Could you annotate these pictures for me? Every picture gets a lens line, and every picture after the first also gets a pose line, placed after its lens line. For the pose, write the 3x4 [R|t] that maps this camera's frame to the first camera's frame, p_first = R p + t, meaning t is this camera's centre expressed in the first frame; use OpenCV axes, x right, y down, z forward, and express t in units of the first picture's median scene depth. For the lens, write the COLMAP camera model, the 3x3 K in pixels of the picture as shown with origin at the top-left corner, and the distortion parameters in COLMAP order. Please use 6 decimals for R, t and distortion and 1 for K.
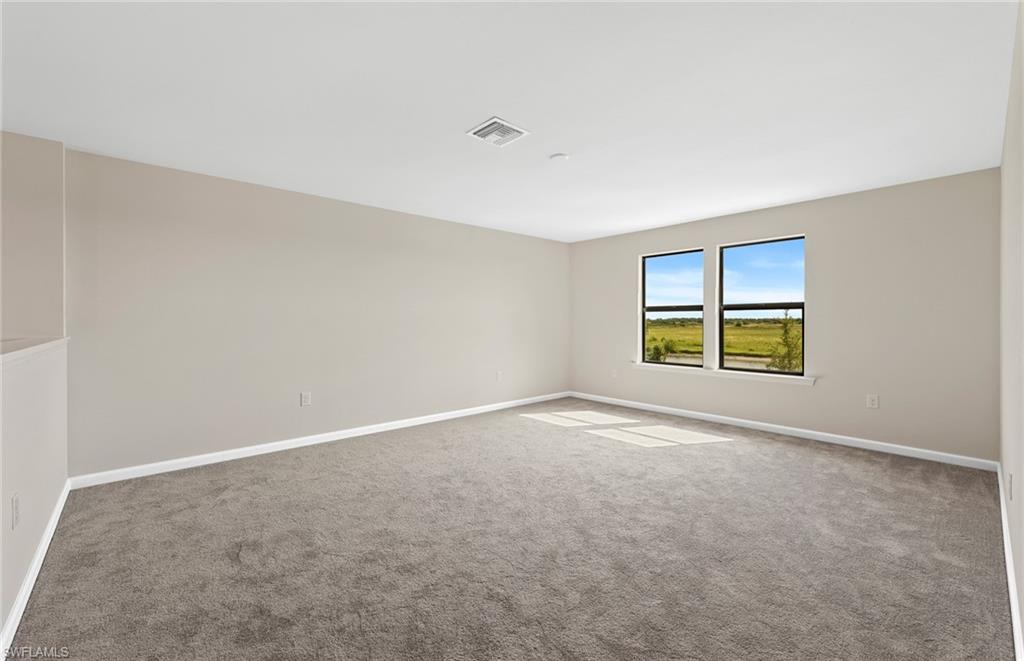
lens RADIAL K [[430.5, 0, 511.0], [0, 430.5, 332.0], [0, 0, 1]] dist [0.009138, 0.000170]
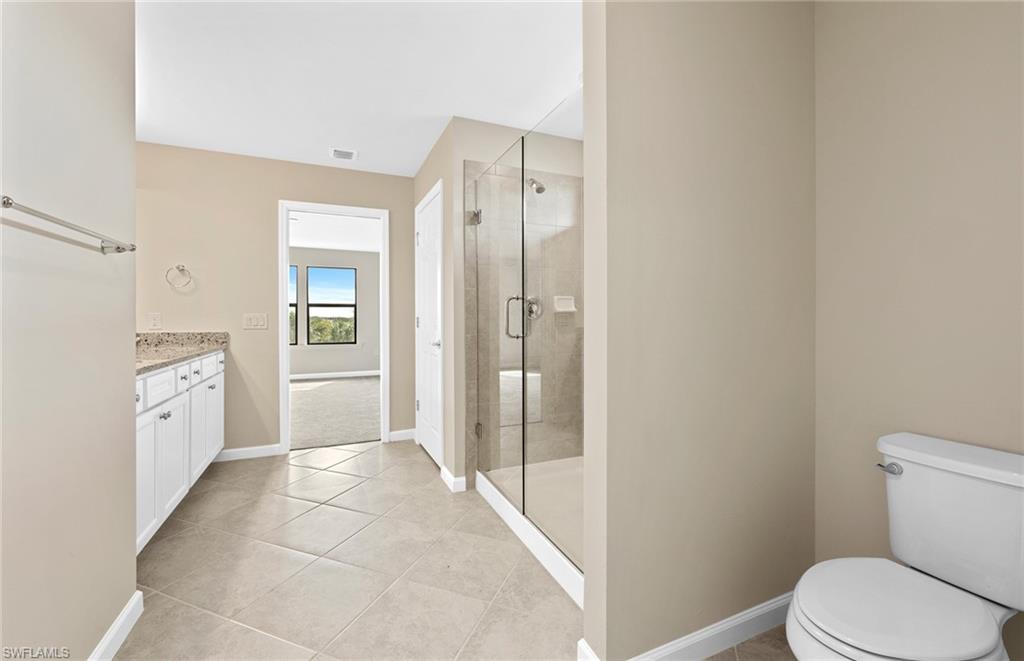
lens RADIAL K [[430.5, 0, 512.5], [0, 430.5, 319.9], [0, 0, 1]] dist [0.009138, 0.000170]
pose [[0.296082, -0.009385, 0.955117, -0.853901], [0.030525, 0.999534, 0.000359, 0.020100], [-0.954675, 0.029049, 0.296230, -0.186342]]
